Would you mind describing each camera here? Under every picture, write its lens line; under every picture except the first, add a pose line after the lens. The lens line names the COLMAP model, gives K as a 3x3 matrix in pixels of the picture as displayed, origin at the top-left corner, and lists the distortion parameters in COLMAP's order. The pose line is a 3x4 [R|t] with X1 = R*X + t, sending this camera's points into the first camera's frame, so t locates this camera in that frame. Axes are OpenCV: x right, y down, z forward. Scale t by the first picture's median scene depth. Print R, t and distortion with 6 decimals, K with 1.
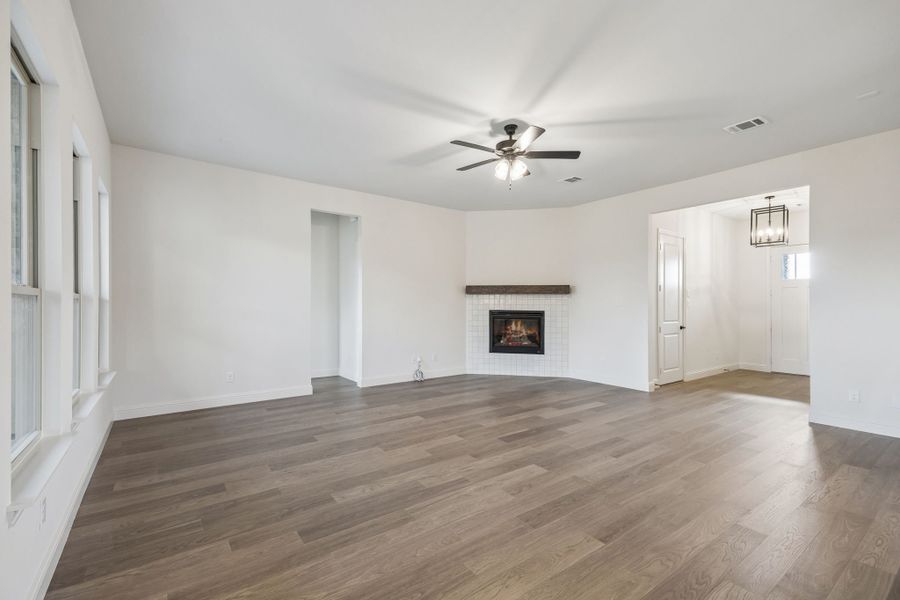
lens RADIAL K [[393.4, 0, 443.0], [0, 393.4, 306.3], [0, 0, 1]] dist [0.019861, -0.000221]
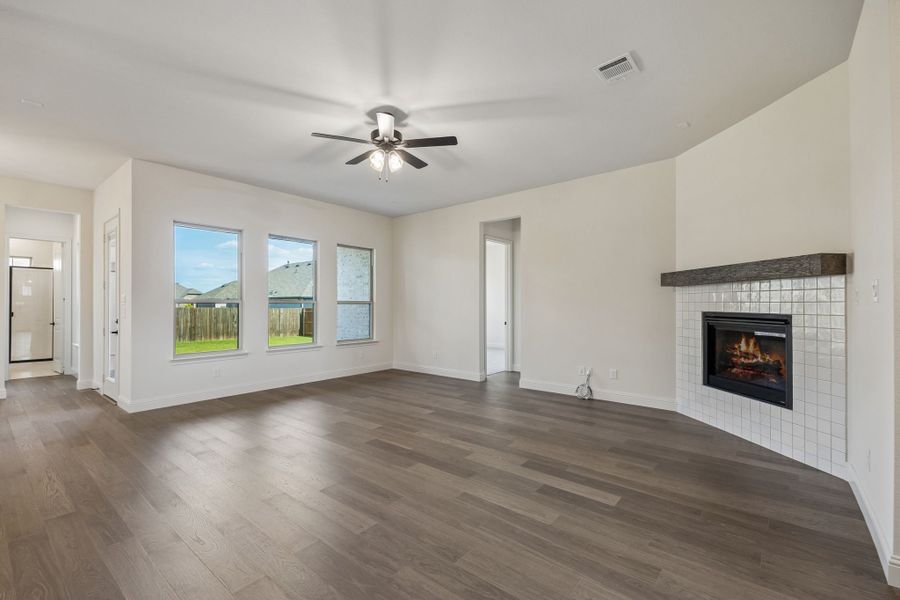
lens RADIAL K [[393.4, 0, 443.0], [0, 393.4, 306.3], [0, 0, 1]] dist [0.019861, -0.000221]
pose [[0.237888, -0.001337, -0.971292, 0.955846], [0.002216, 0.999997, -0.000834, 0.001865], [0.971290, -0.001954, 0.237891, 0.775454]]
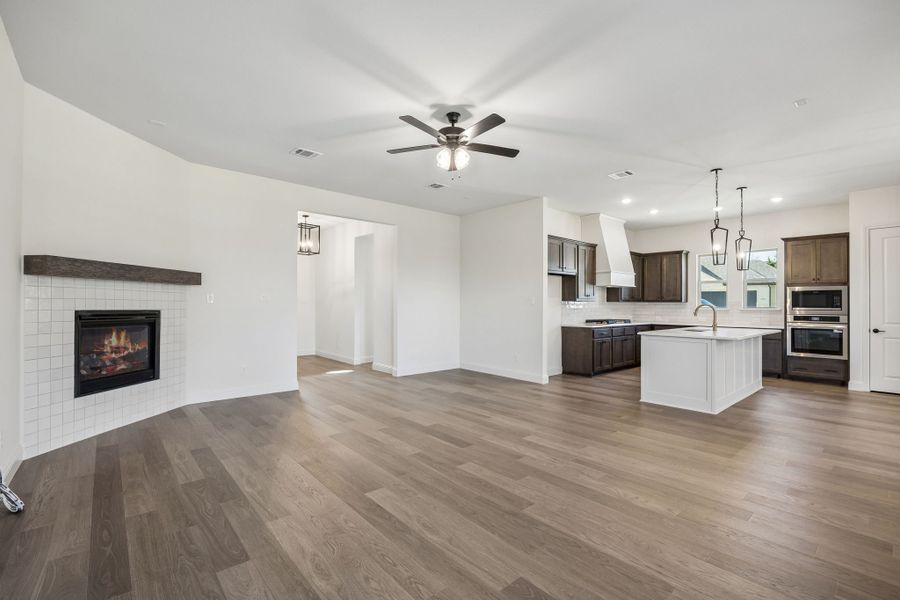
lens RADIAL K [[401.3, 0, 450.0], [0, 401.3, 300.0], [0, 0, 1]] dist [-0.003344, -0.000398]
pose [[-0.098826, 0.006212, 0.995085, -0.668886], [-0.006813, 0.999953, -0.006919, -0.004902], [-0.995081, -0.007463, -0.098779, 0.939972]]
